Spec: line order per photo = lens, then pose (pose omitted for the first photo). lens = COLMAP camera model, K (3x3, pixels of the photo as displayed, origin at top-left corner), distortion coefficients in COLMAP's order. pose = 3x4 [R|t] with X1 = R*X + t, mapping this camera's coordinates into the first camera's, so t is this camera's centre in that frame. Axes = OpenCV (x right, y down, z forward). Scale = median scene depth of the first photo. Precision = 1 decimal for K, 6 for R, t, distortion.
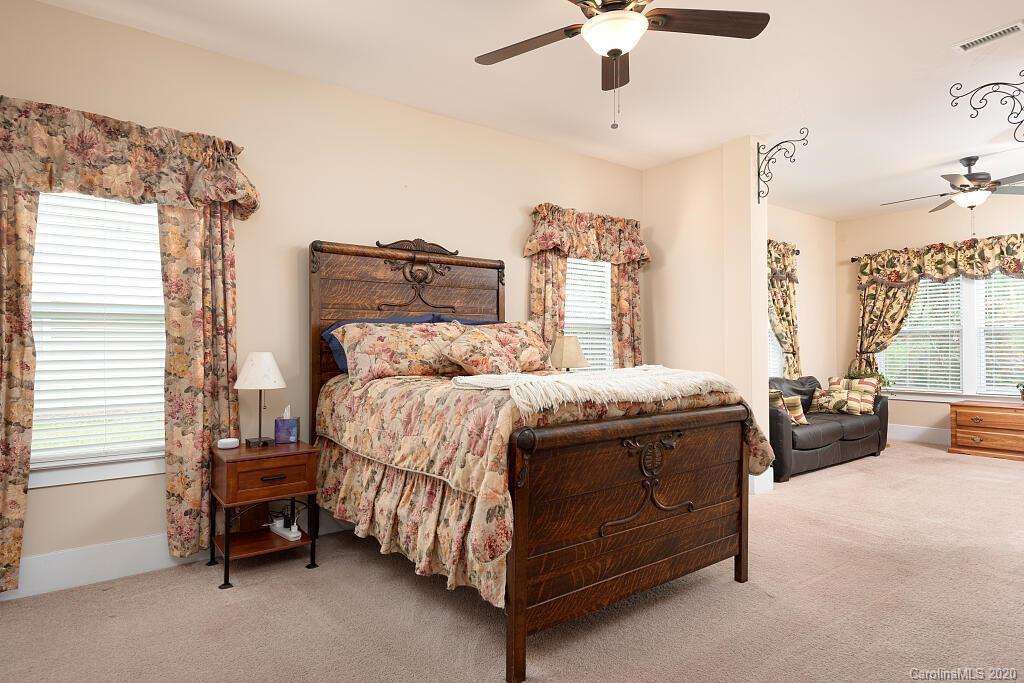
lens RADIAL K [[560.5, 0, 512.0], [0, 560.5, 341.5], [0, 0, 1]] dist [0.037752, -0.024711]
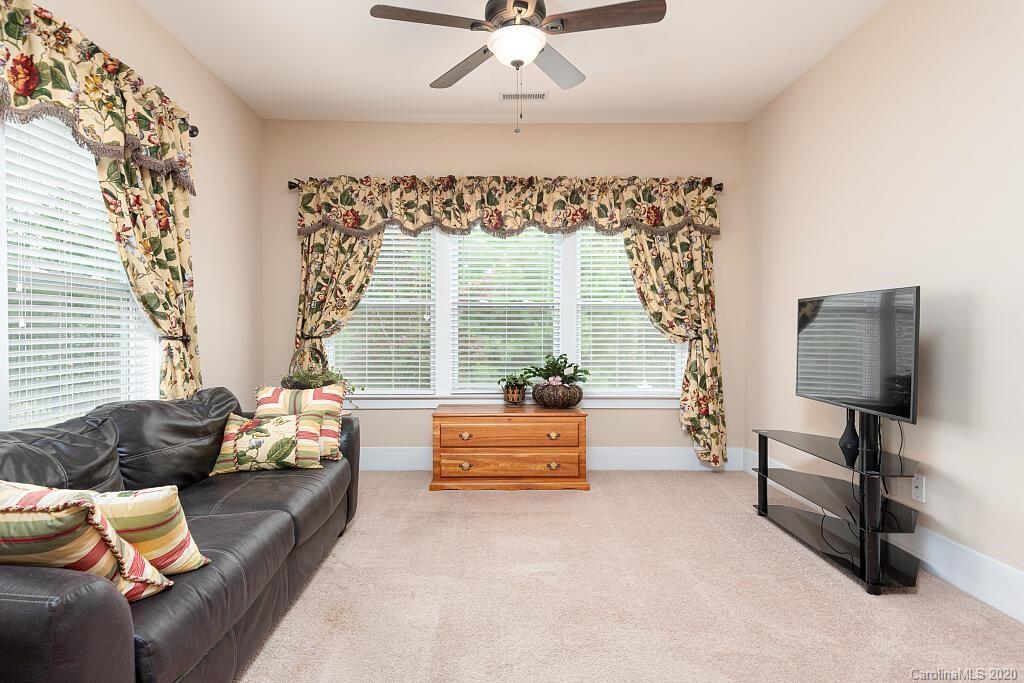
lens RADIAL K [[533.1, 0, 512.0], [0, 533.1, 341.5], [0, 0, 1]] dist [0.004255, 0.000168]
pose [[0.559890, -0.007715, 0.828531, 0.285637], [-0.012916, 0.999754, 0.018038, 0.011325], [-0.828466, -0.020801, 0.559652, 0.529632]]
